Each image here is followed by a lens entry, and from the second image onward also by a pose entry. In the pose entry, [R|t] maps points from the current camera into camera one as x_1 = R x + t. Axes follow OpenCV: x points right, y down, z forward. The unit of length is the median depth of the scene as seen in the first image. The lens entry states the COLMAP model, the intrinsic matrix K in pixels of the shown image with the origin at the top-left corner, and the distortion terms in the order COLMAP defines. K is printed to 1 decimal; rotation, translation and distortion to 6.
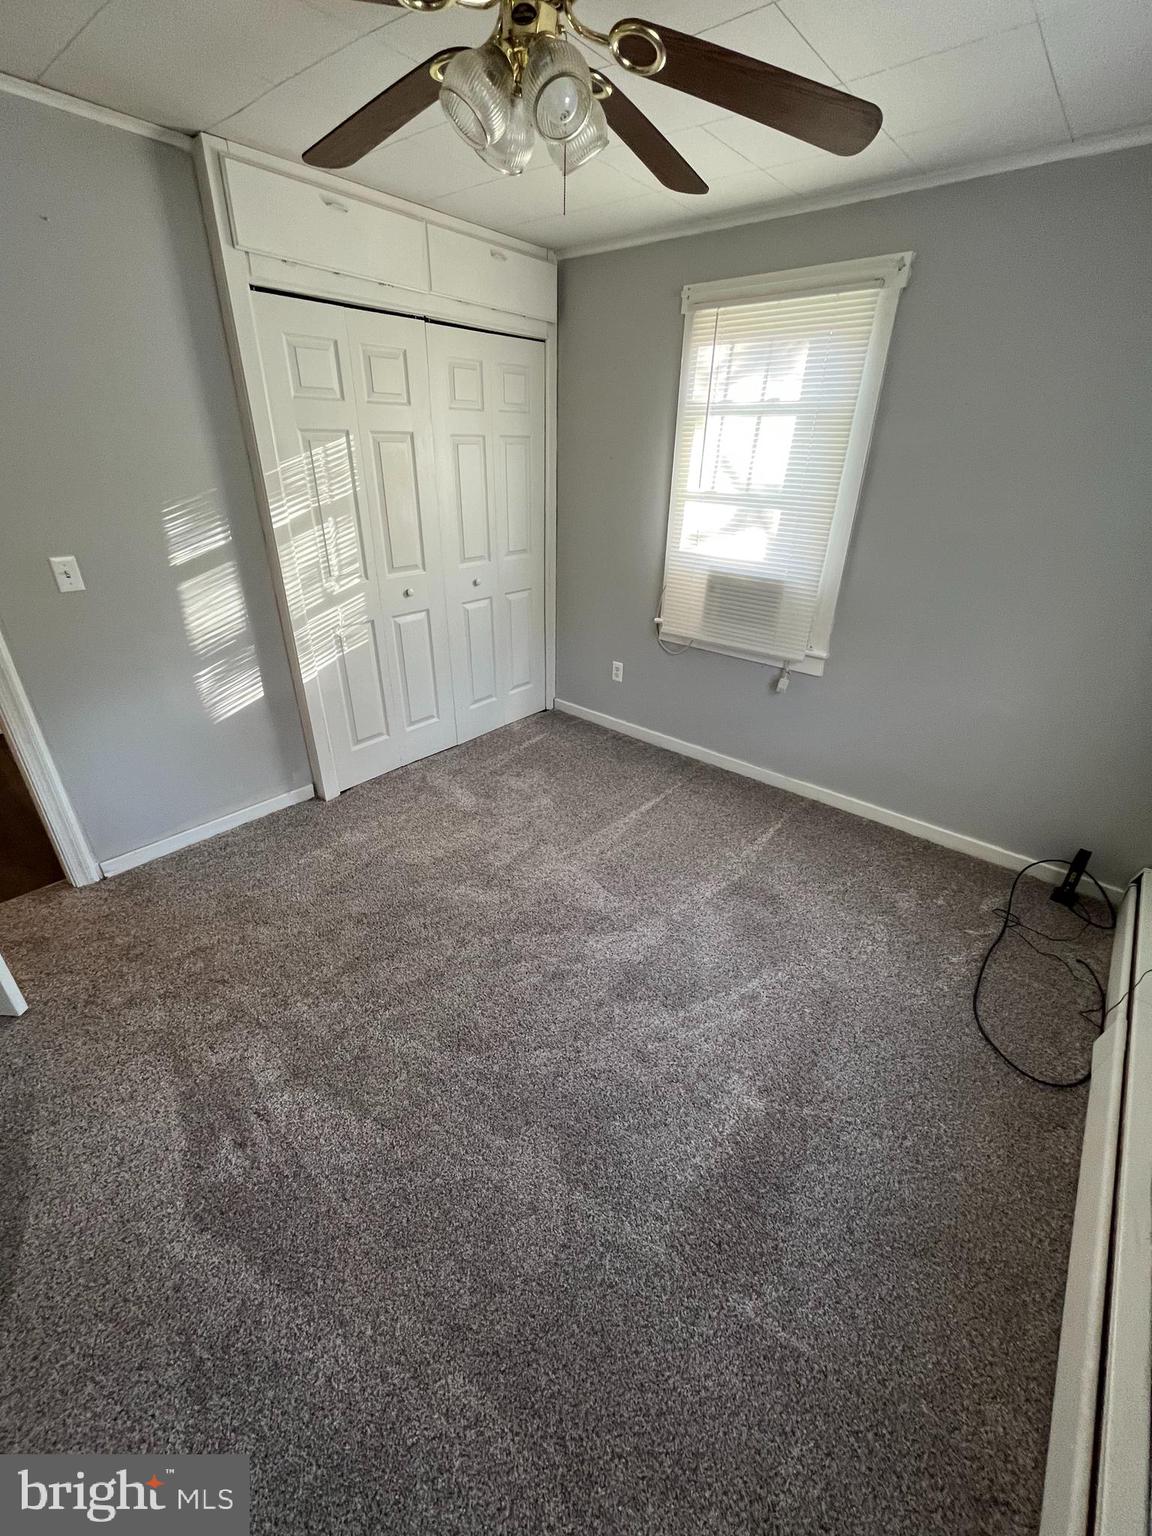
lens RADIAL K [[622.7, 0, 574.9], [0, 622.7, 763.3], [0, 0, 1]] dist [-0.000223, -0.000574]
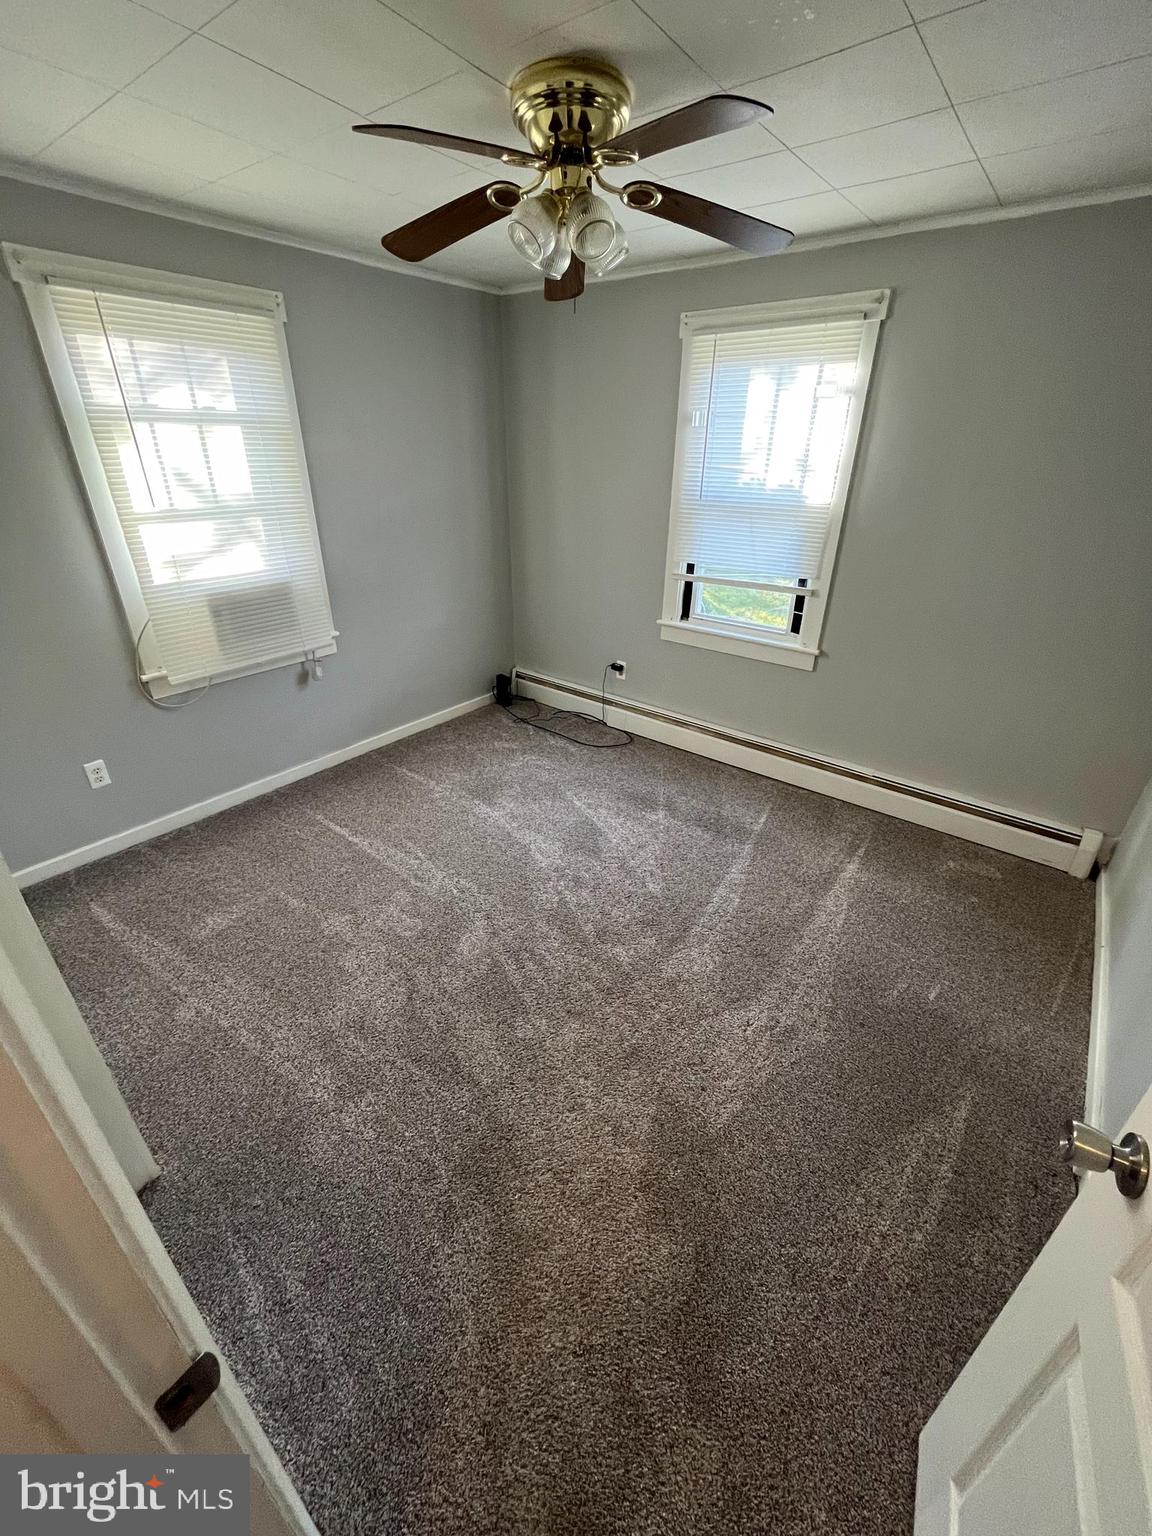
lens RADIAL K [[622.7, 0, 574.9], [0, 622.7, 763.3], [0, 0, 1]] dist [-0.000223, -0.000574]
pose [[-0.036773, -0.473590, 0.879978, -0.759857], [0.446240, 0.780122, 0.438497, -0.299224], [-0.894157, 0.408806, 0.182647, 0.499083]]
